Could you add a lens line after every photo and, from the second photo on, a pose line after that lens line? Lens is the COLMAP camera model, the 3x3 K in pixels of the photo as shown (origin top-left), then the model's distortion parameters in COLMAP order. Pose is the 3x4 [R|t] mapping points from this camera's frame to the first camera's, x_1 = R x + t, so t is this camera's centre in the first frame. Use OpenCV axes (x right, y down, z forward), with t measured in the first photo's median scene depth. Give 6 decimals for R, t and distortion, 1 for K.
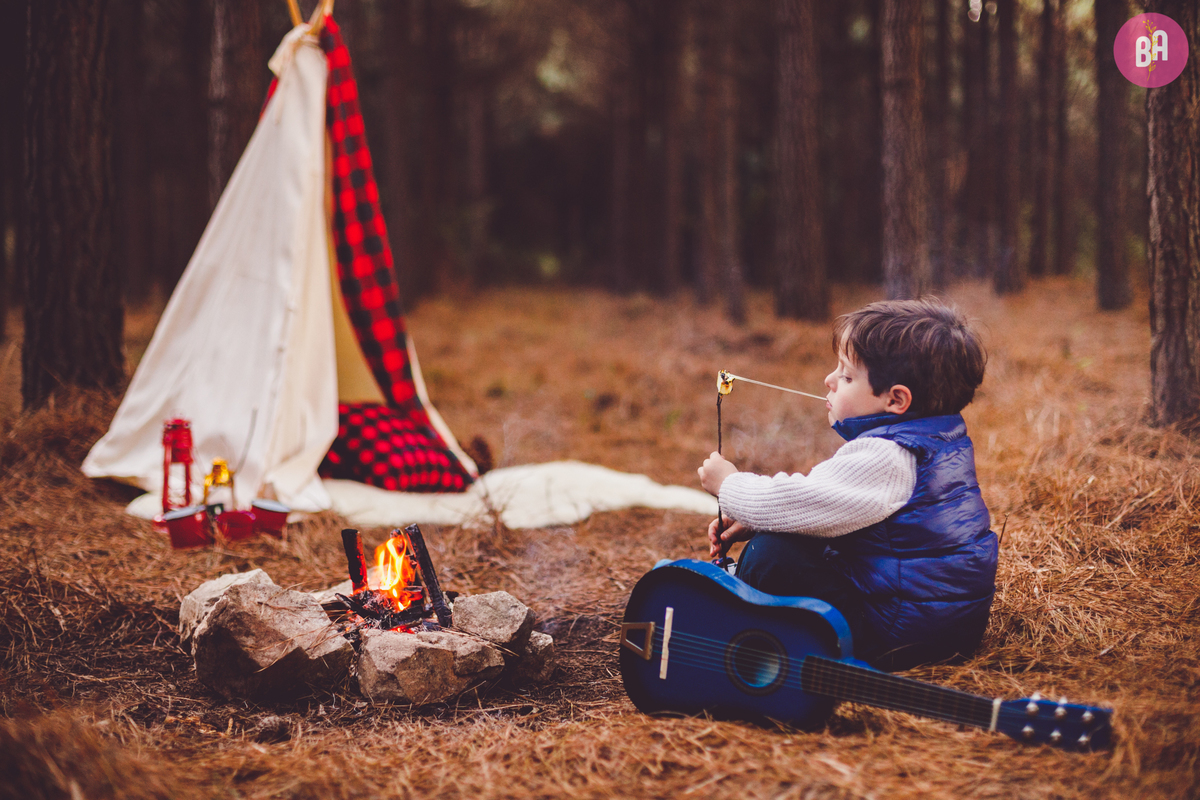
lens RADIAL K [[1762.0, 0, 599.4], [0, 1762.0, 405.6], [0, 0, 1]] dist [-0.125280, 0.044363]
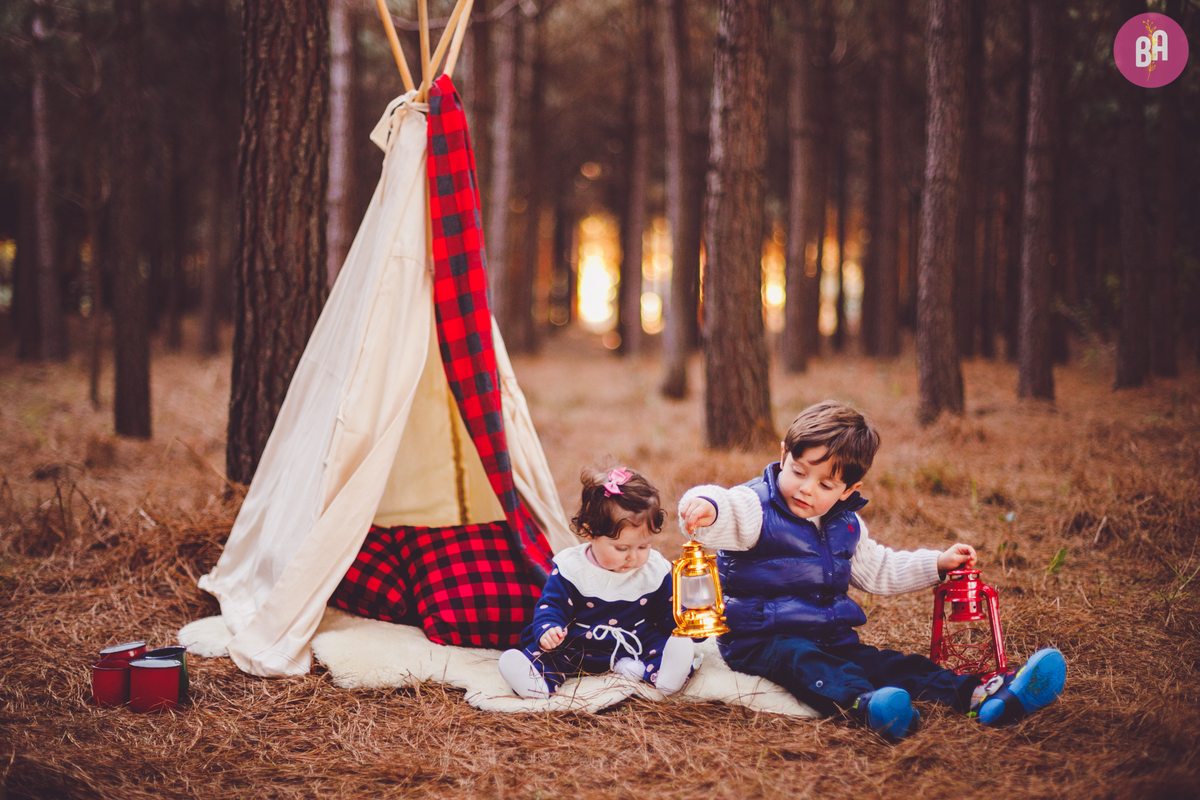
lens RADIAL K [[1757.5, 0, 601.3], [0, 1757.5, 401.8], [0, 0, 1]] dist [-0.140510, 0.070547]
pose [[0.870616, 0.044709, -0.489927, 0.349151], [-0.058827, 0.998178, -0.013448, -0.059222], [0.488433, 0.040528, 0.871660, 0.304641]]
